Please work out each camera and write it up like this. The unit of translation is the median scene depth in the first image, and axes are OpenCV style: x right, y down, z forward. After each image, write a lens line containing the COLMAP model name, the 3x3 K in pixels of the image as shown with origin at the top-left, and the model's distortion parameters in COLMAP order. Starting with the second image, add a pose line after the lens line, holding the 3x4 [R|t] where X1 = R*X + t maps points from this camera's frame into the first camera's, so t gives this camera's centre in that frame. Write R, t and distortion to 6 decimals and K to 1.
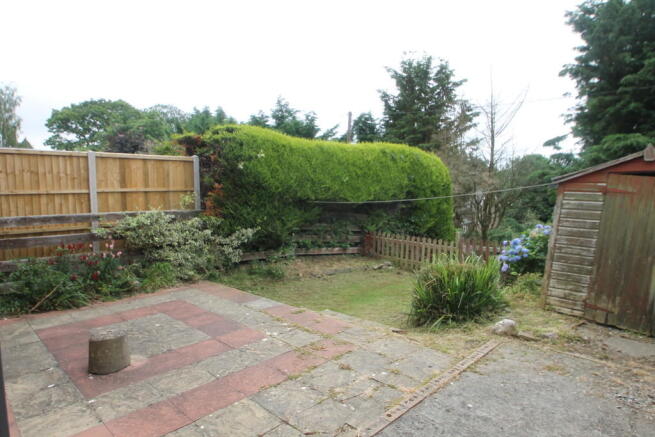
lens RADIAL K [[391.5, 0, 330.9], [0, 391.5, 227.1], [0, 0, 1]] dist [-0.033905, 0.000040]
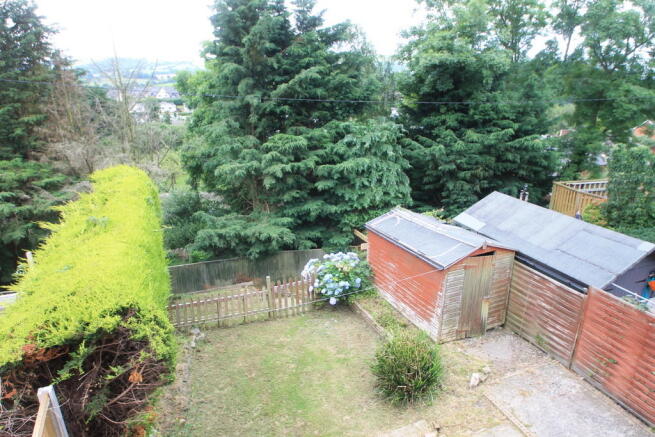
lens RADIAL K [[392.3, 0, 329.9], [0, 392.3, 229.6], [0, 0, 1]] dist [-0.031720, 0.000120]
pose [[0.415284, -0.303829, 0.857454, -0.894293], [0.085962, 0.951465, 0.295508, -0.774737], [-0.905621, -0.049011, 0.421246, 0.808496]]
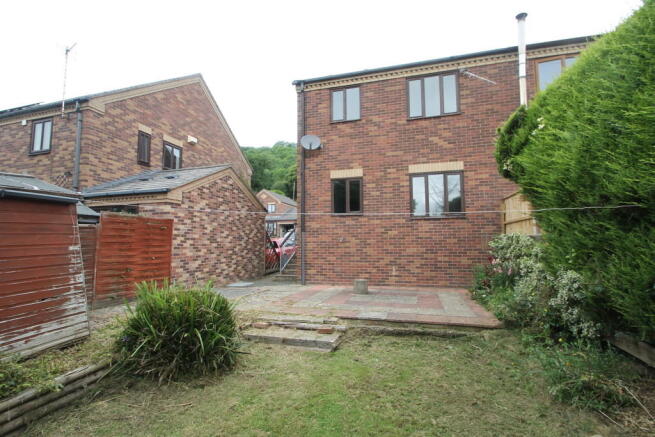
lens RADIAL K [[311.0, 0, 327.5], [0, 311.0, 218.5], [0, 0, 1]] dist [0.035267, -0.028938]
pose [[-0.884819, -0.035168, -0.464606, 0.429280], [-0.040531, 0.999177, 0.001556, -0.098141], [0.464169, 0.020207, -0.885516, 2.031223]]
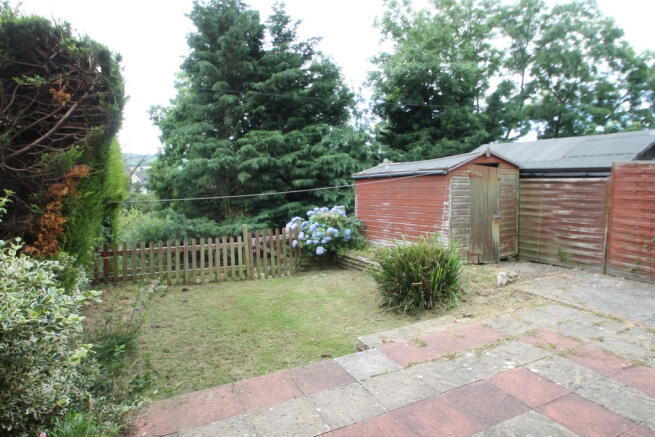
lens RADIAL K [[391.5, 0, 330.9], [0, 391.5, 227.1], [0, 0, 1]] dist [-0.033905, 0.000040]
pose [[0.341171, -0.123718, 0.931824, -0.865798], [0.102977, 0.990254, 0.093773, -0.090446], [-0.934344, 0.063964, 0.350586, 0.965314]]
